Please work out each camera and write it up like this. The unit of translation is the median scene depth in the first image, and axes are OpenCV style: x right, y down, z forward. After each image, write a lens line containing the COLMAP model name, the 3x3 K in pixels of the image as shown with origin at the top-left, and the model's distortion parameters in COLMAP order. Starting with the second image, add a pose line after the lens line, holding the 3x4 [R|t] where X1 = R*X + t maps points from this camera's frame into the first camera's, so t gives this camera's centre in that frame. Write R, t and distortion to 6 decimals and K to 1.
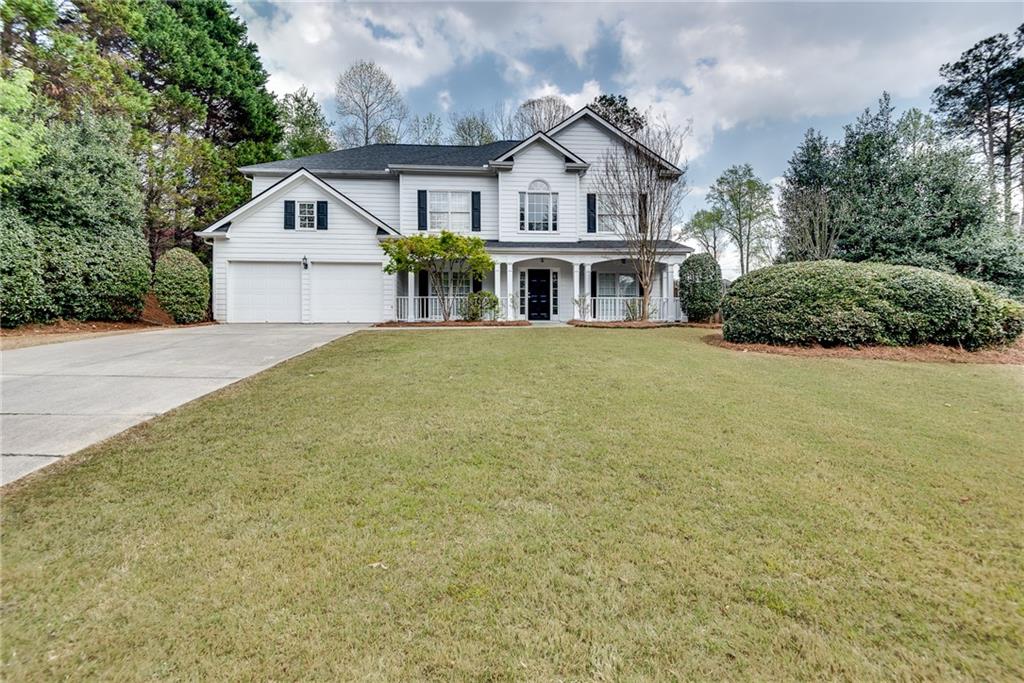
lens RADIAL K [[481.1, 0, 499.9], [0, 481.1, 336.2], [0, 0, 1]] dist [0.001351, -0.000385]
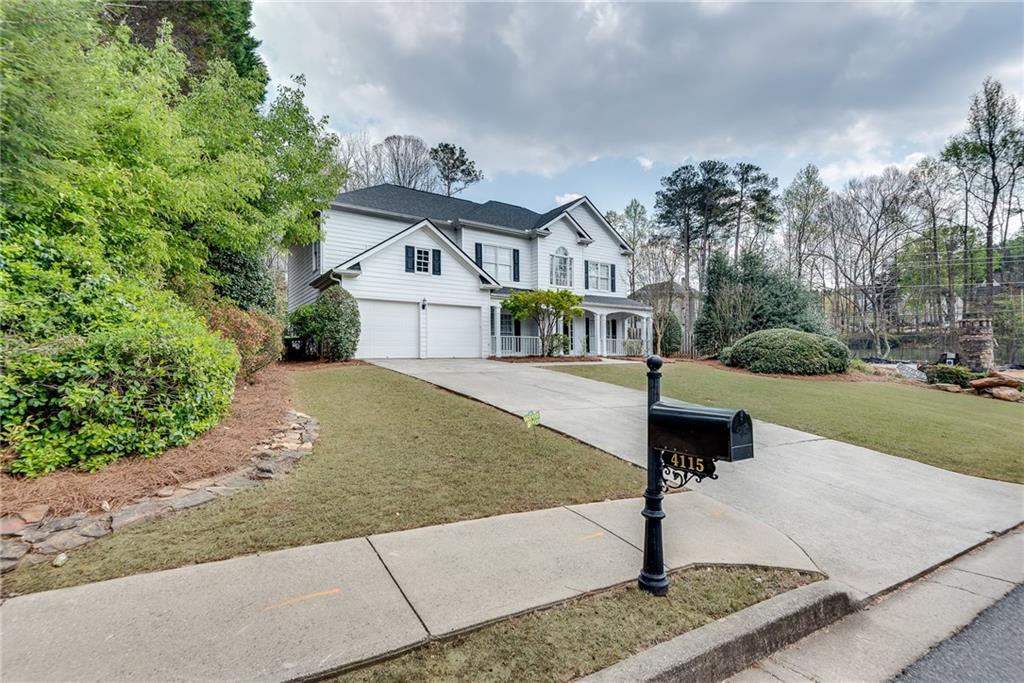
lens RADIAL K [[494.2, 0, 469.4], [0, 494.2, 346.2], [0, 0, 1]] dist [0.004815, 0.000015]
pose [[0.861200, 0.007259, 0.508214, -0.821282], [0.000659, 0.999881, -0.015399, -0.035603], [-0.508265, 0.013597, 0.861093, -0.022551]]
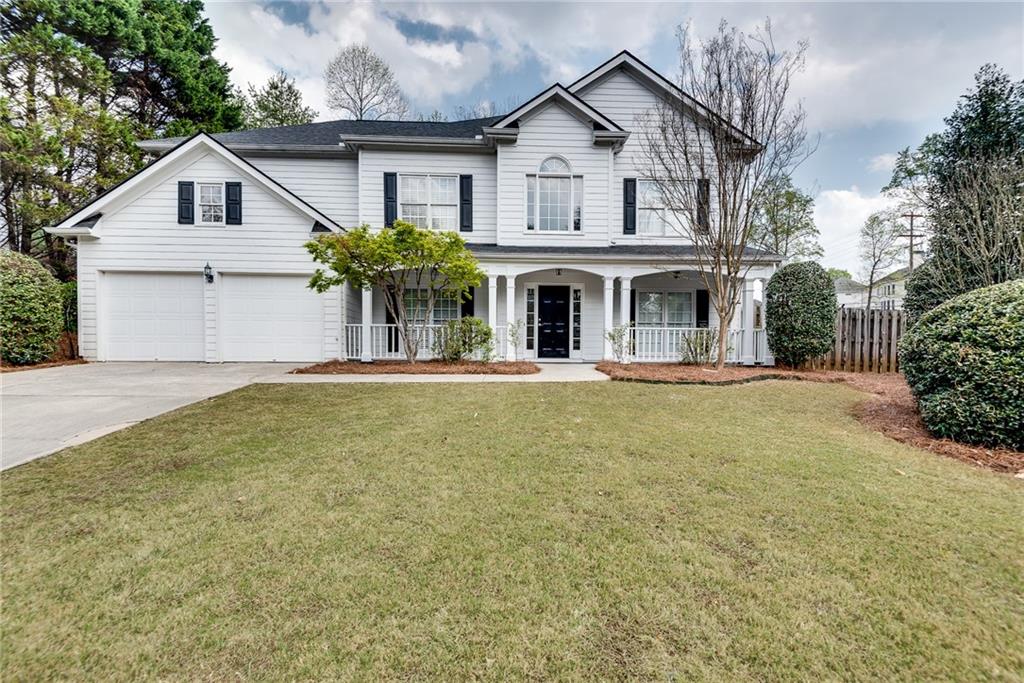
lens RADIAL K [[470.7, 0, 512.2], [0, 470.7, 361.3], [0, 0, 1]] dist [-0.004329, -0.000532]
pose [[0.999858, 0.008302, -0.014635, 0.031761], [-0.008051, 0.999820, 0.017162, -0.040659], [0.014775, -0.017042, 0.999746, 0.316352]]
